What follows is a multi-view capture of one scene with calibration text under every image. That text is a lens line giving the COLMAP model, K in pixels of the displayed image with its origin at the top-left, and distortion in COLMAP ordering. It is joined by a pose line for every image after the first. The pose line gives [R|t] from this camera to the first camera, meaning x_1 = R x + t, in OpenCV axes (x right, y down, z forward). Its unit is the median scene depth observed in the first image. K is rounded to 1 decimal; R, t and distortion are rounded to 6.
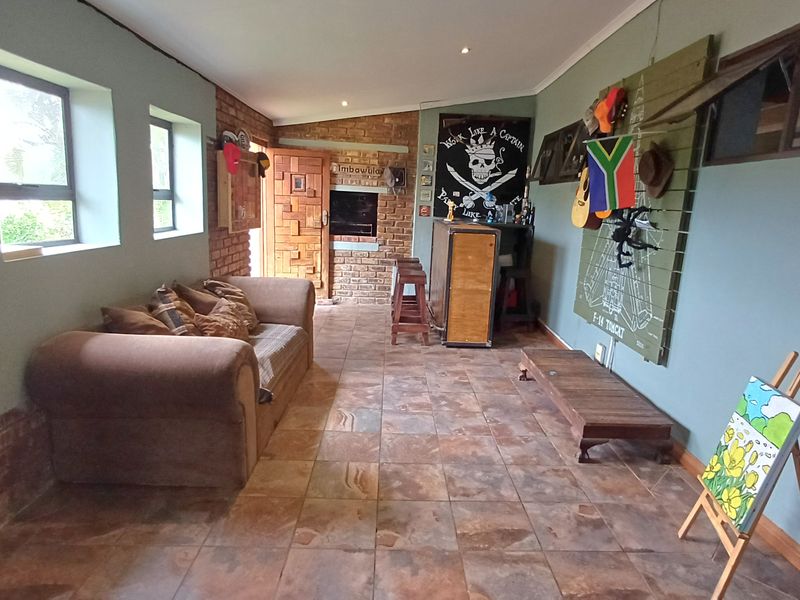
lens RADIAL K [[496.5, 0, 400.0], [0, 496.5, 300.0], [0, 0, 1]] dist [0.005437, -0.002501]
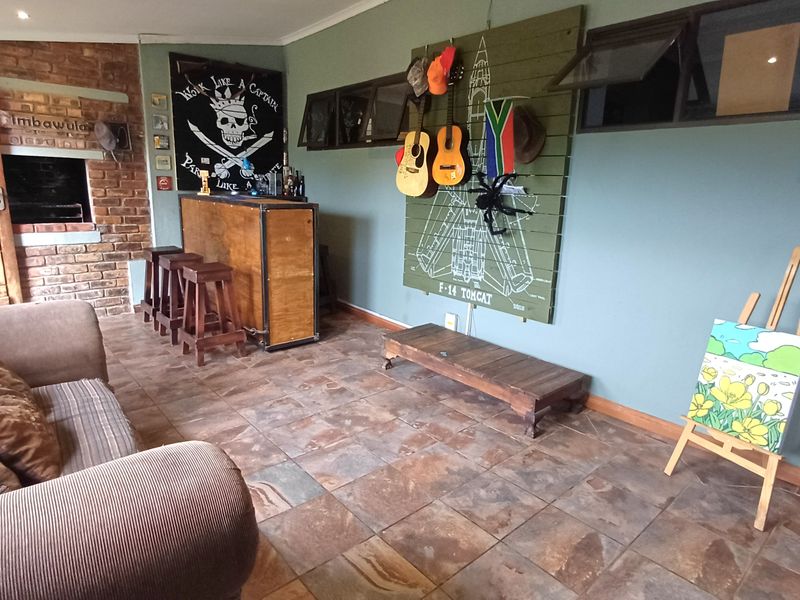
lens RADIAL K [[496.5, 0, 400.0], [0, 496.5, 300.0], [0, 0, 1]] dist [0.005437, -0.002501]
pose [[0.763612, -0.172416, 0.622230, -0.238916], [0.135216, 0.985021, 0.107003, -0.047964], [-0.631359, 0.002427, 0.775487, 0.243488]]
